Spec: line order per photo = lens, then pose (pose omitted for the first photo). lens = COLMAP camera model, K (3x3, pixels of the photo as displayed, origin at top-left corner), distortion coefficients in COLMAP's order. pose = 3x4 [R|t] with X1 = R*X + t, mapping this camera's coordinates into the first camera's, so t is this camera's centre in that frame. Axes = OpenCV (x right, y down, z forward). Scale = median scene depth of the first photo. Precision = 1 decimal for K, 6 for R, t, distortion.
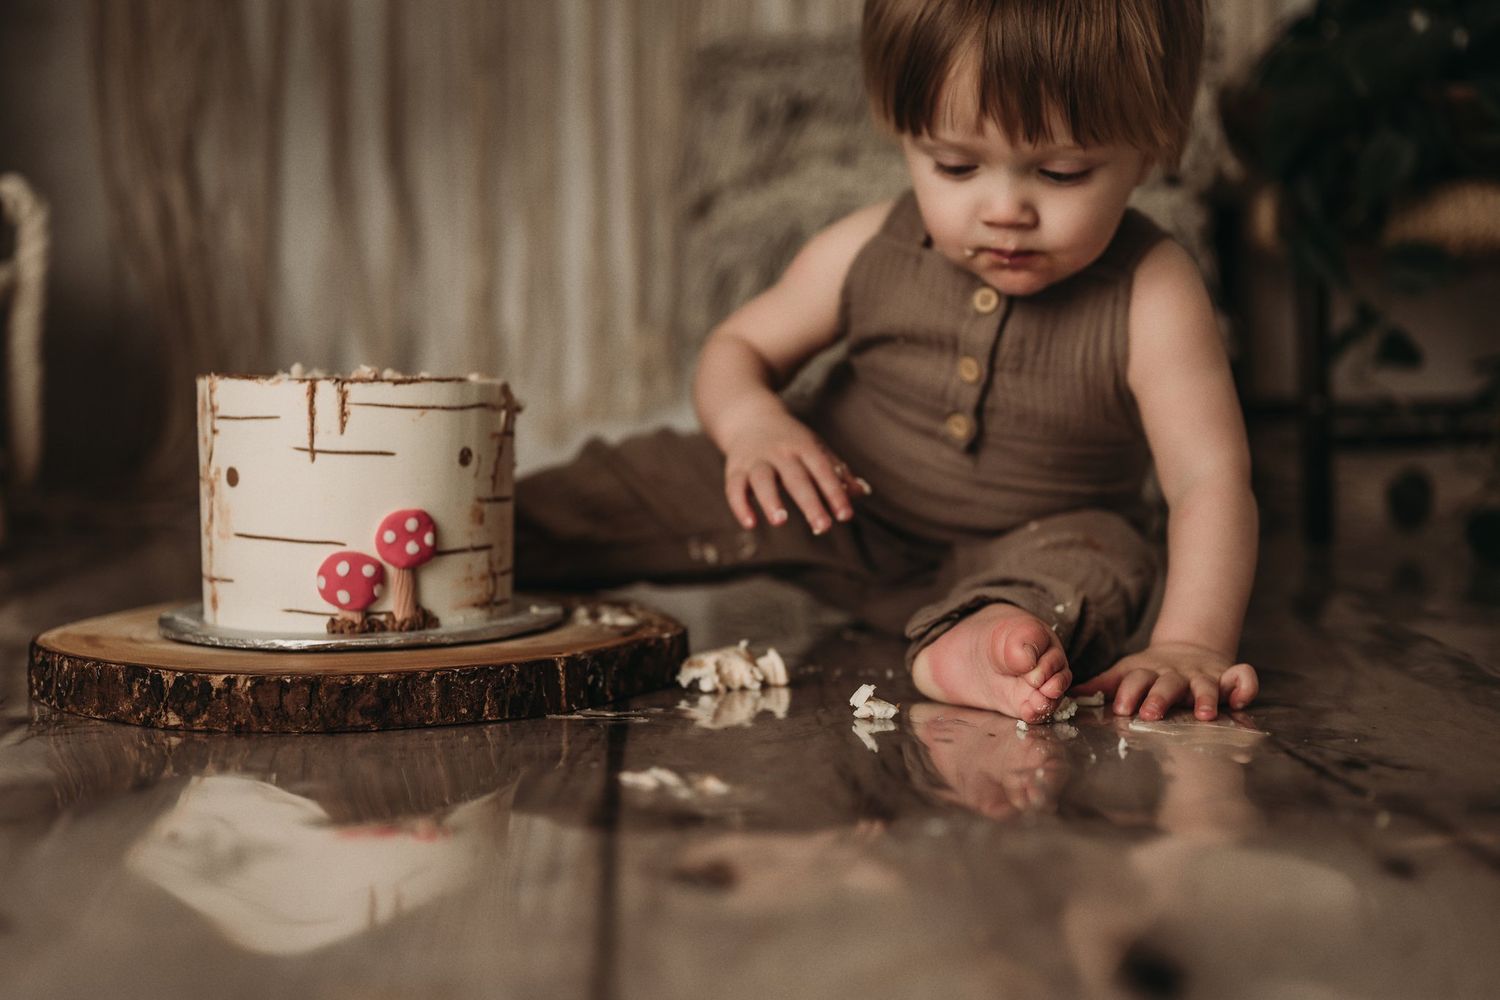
lens RADIAL K [[2149.0, 0, 757.8], [0, 2149.0, 479.3], [0, 0, 1]] dist [0.010052, -0.007449]
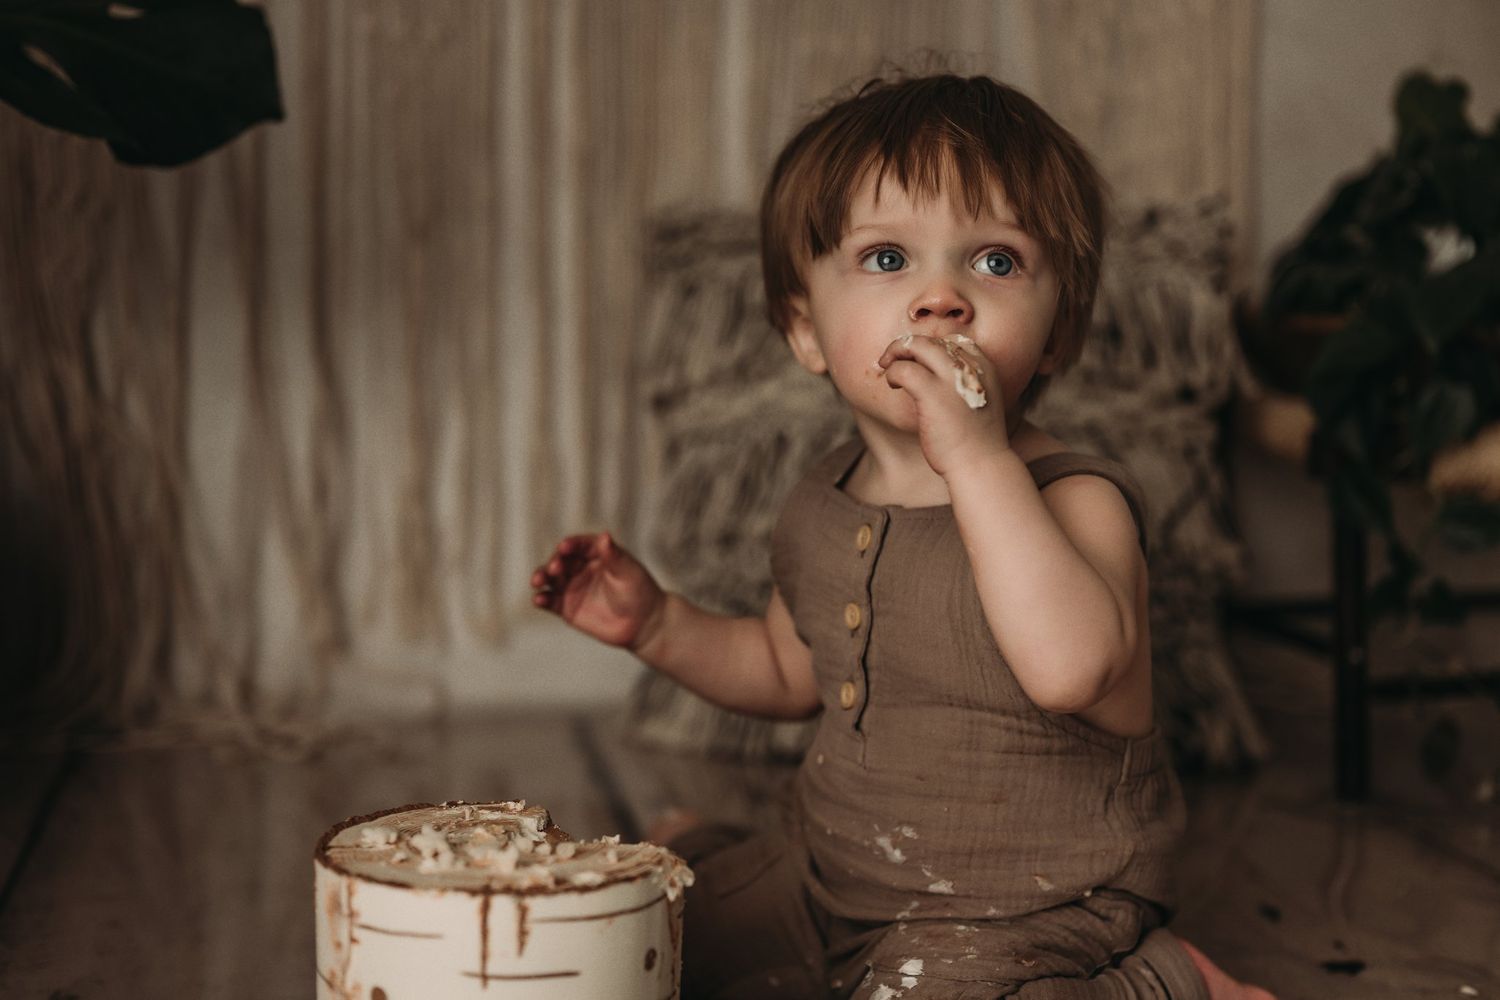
lens RADIAL K [[2153.2, 0, 752.2], [0, 2153.2, 490.3], [0, 0, 1]] dist [0.003949, -0.028948]
pose [[0.991236, -0.002632, 0.132079, -0.213619], [-0.002318, 0.999301, 0.037312, -0.234405], [-0.132085, -0.037291, 0.990537, 0.157766]]
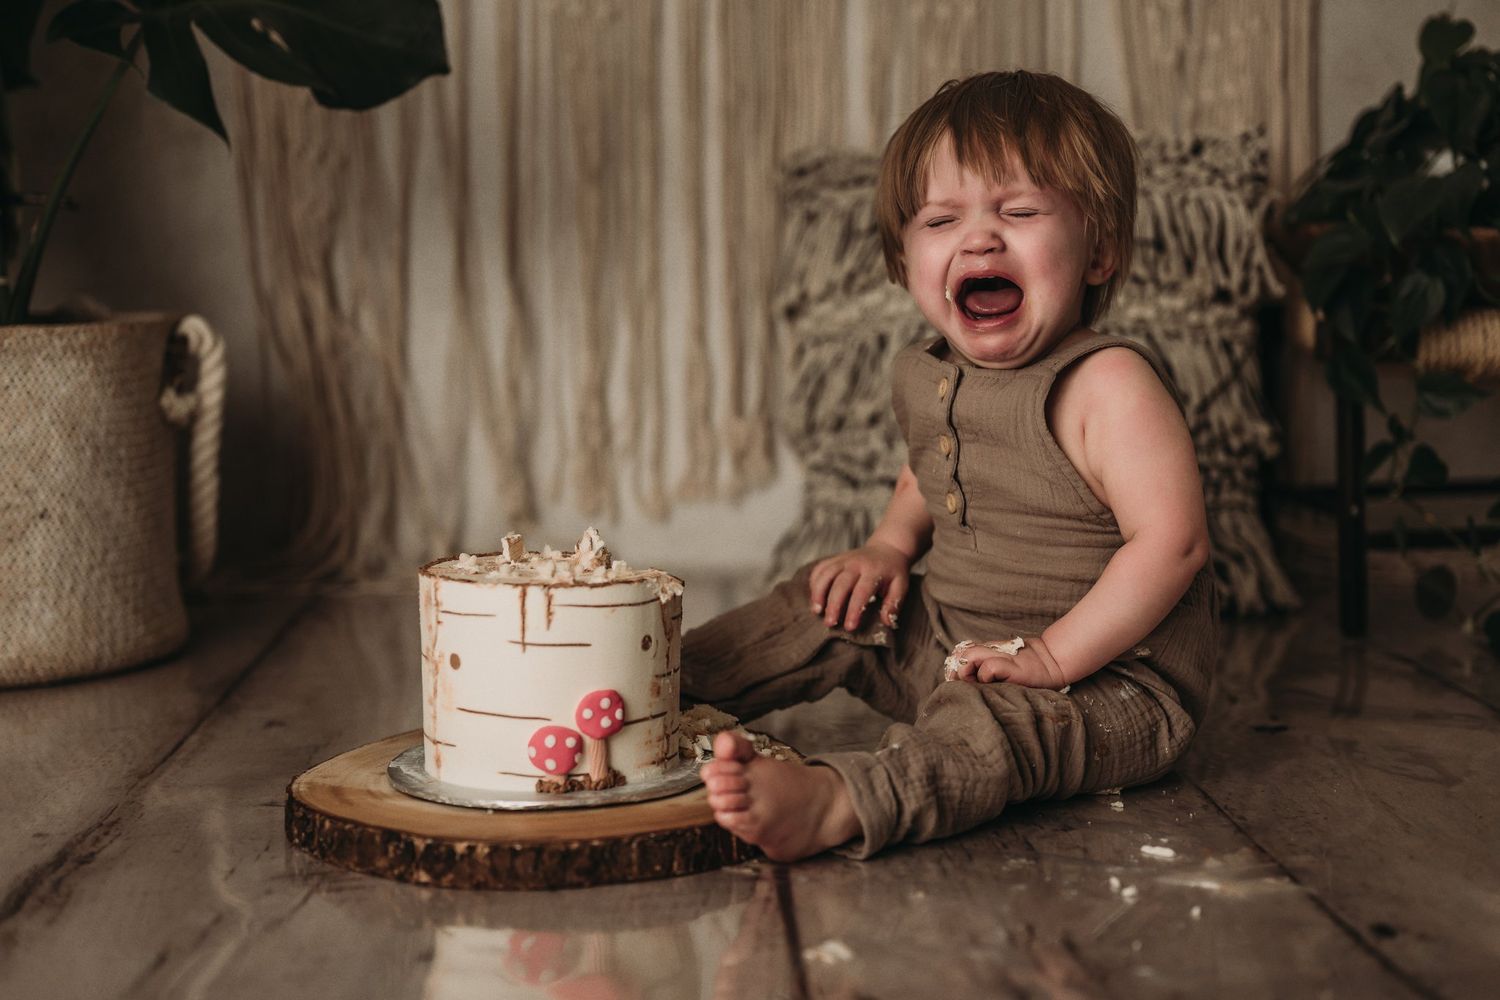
lens RADIAL K [[2153.2, 0, 752.2], [0, 2153.2, 490.3], [0, 0, 1]] dist [0.003949, -0.028948]
pose [[0.999901, -0.002440, -0.013874, -0.061376], [0.002943, 0.999336, 0.036317, -0.142646], [0.013777, -0.036354, 0.999244, -0.205454]]
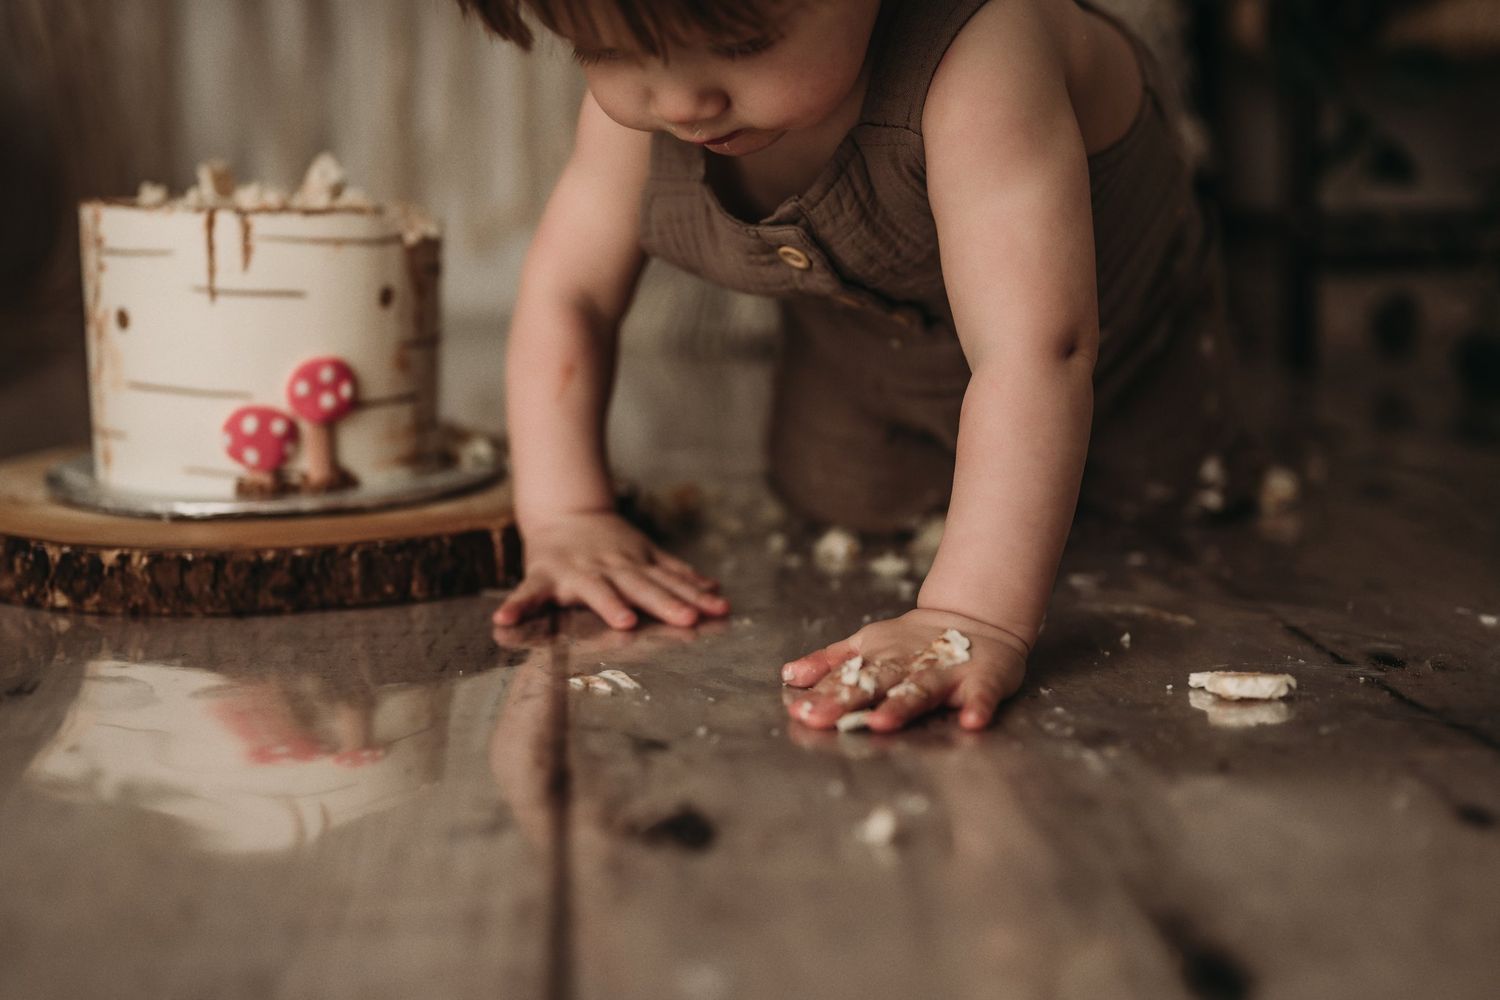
lens RADIAL K [[2156.3, 0, 732.1], [0, 2156.3, 502.9], [0, 0, 1]] dist [0.001936, -0.018138]
pose [[0.999701, 0.001084, 0.024428, -0.015450], [-0.003748, 0.994006, 0.109260, -0.024333], [-0.024163, -0.109319, 0.993713, 0.105164]]
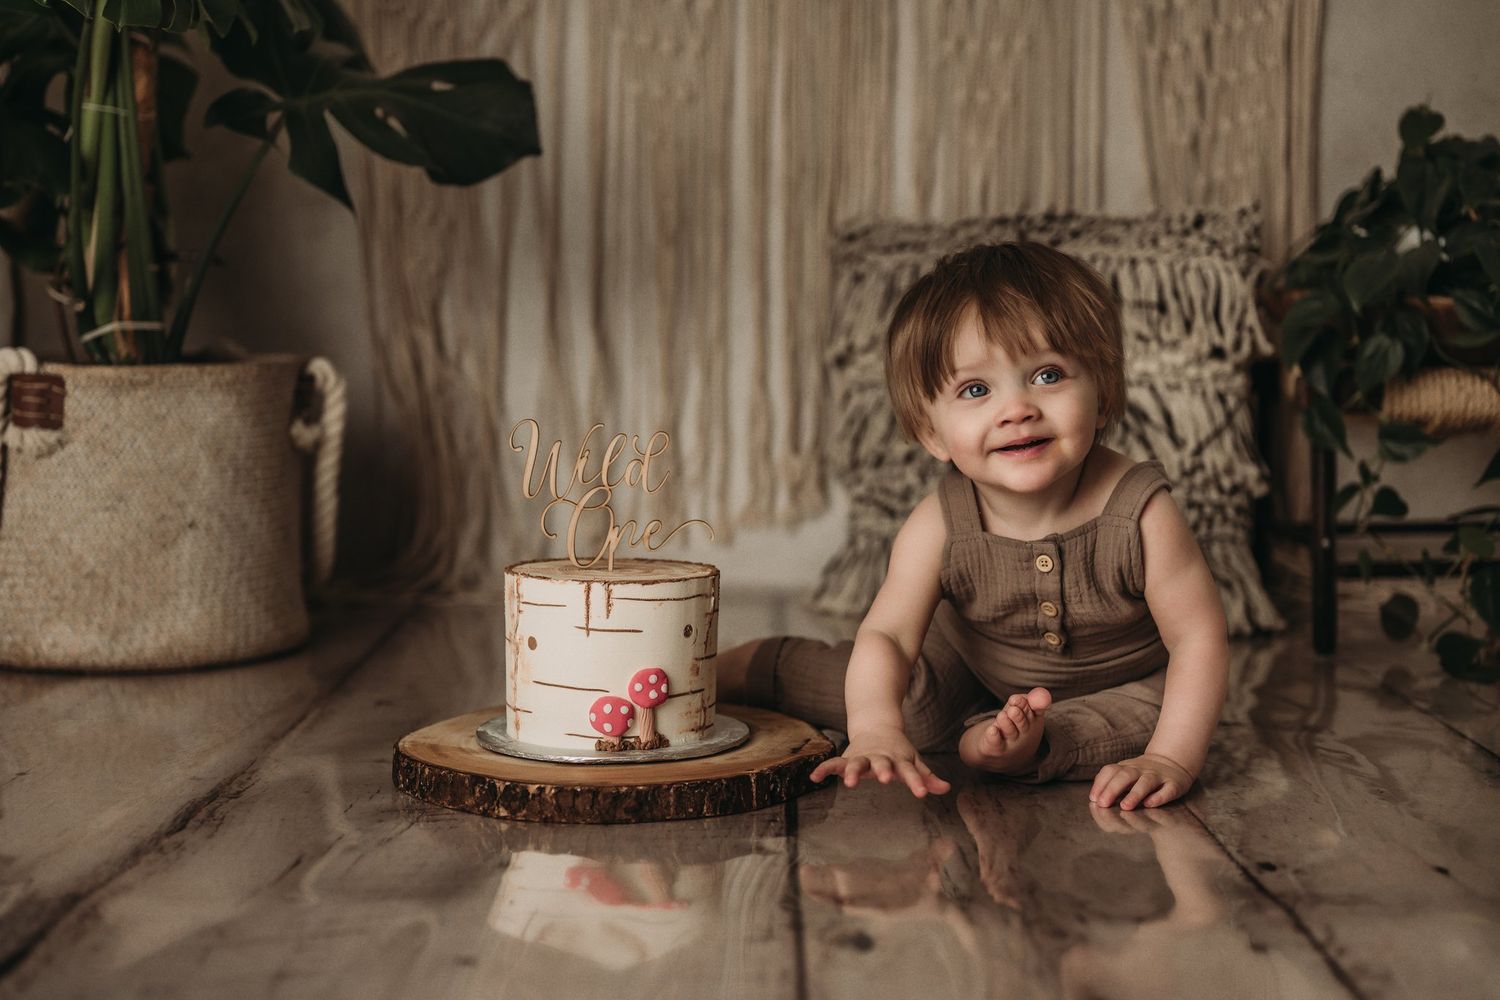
lens RADIAL K [[2148.7, 0, 754.0], [0, 2148.7, 500.5], [0, 0, 1]] dist [-0.000374, -0.039287]
pose [[0.998217, 0.014350, -0.057943, -0.006817], [-0.013166, 0.999698, 0.020765, -0.134482], [0.058224, -0.019965, 0.998104, -0.478453]]
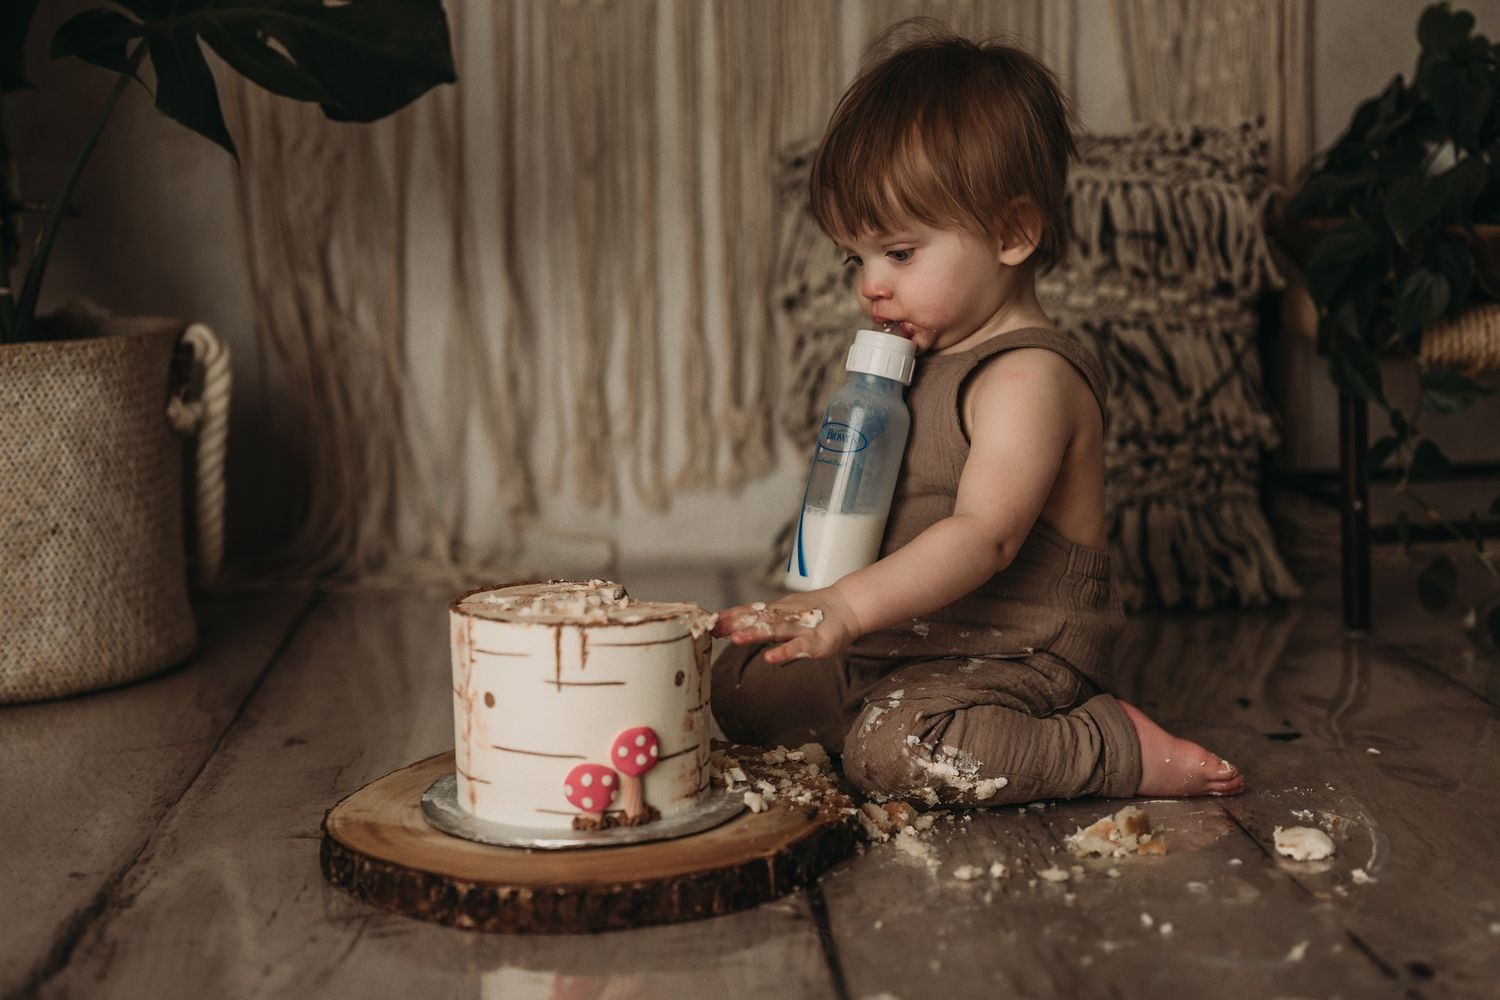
lens RADIAL K [[2154.5, 0, 741.9], [0, 2154.5, 485.5], [0, 0, 1]] dist [-0.006088, 0.011477]
pose [[0.999925, -0.012253, -0.000041, -0.102082], [0.012229, 0.997725, 0.066291, -0.203574], [-0.000771, -0.066286, 0.997800, -0.207155]]
